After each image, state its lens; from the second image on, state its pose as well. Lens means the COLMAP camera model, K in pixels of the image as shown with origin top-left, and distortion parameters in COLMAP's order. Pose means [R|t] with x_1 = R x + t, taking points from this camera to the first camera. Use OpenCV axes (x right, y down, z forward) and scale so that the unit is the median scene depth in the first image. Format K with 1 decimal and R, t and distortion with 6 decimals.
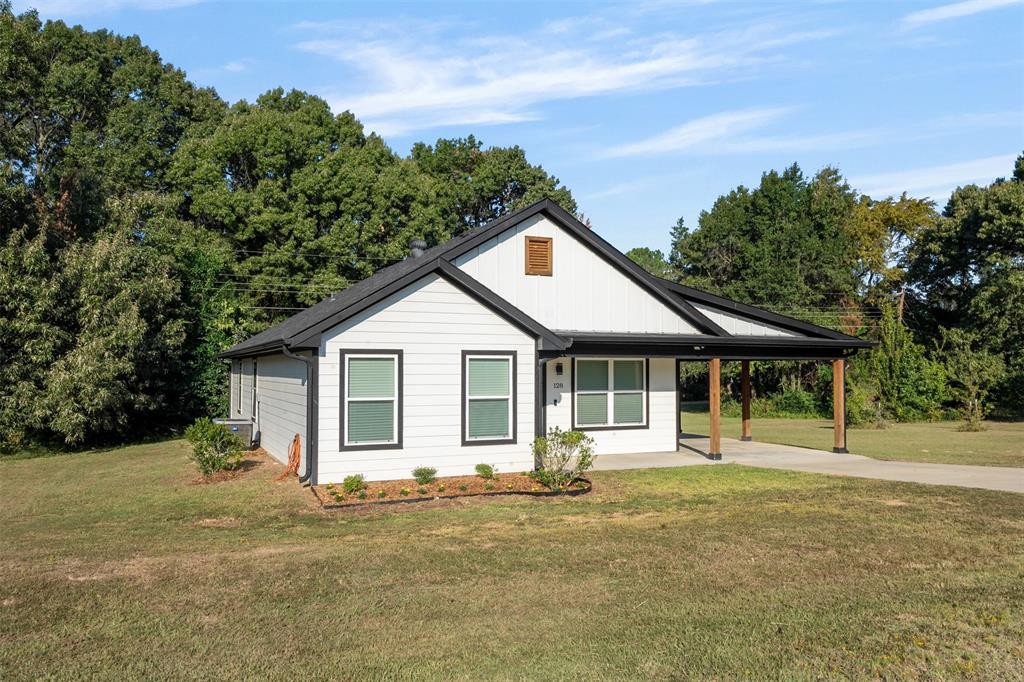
lens RADIAL K [[796.5, 0, 515.5], [0, 796.5, 306.2], [0, 0, 1]] dist [-0.000397, -0.004015]
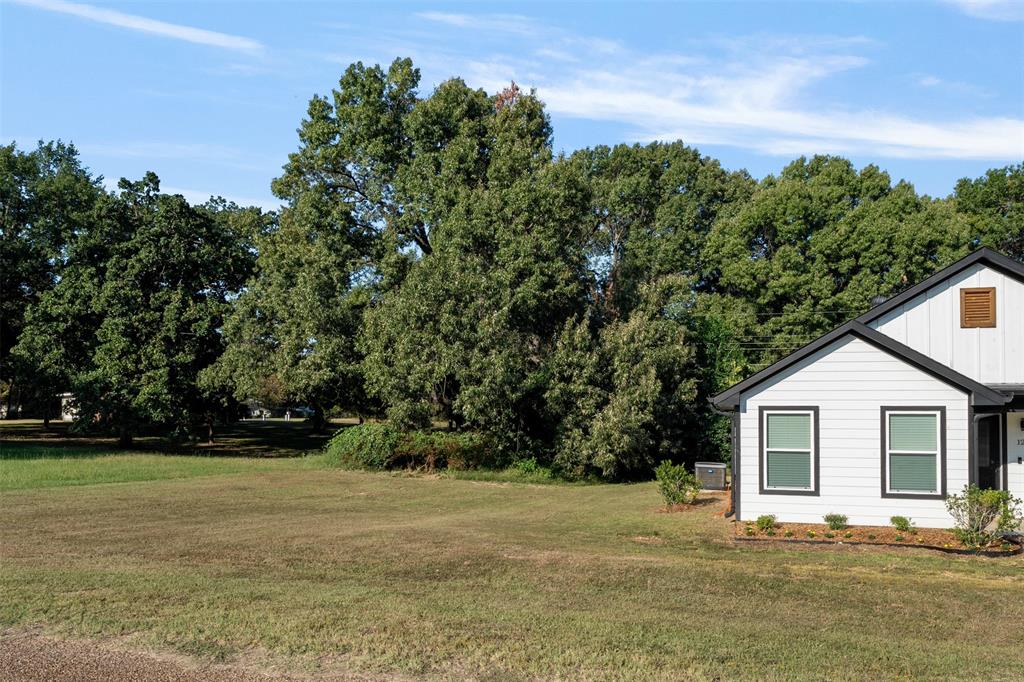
lens RADIAL K [[736.6, 0, 512.0], [0, 736.6, 341.0], [0, 0, 1]] dist [-0.002453, 0.000041]
pose [[0.759833, -0.062286, -0.647128, 0.110518], [0.045819, 0.998055, -0.042263, -0.006686], [0.648502, 0.002462, 0.761209, -0.030730]]
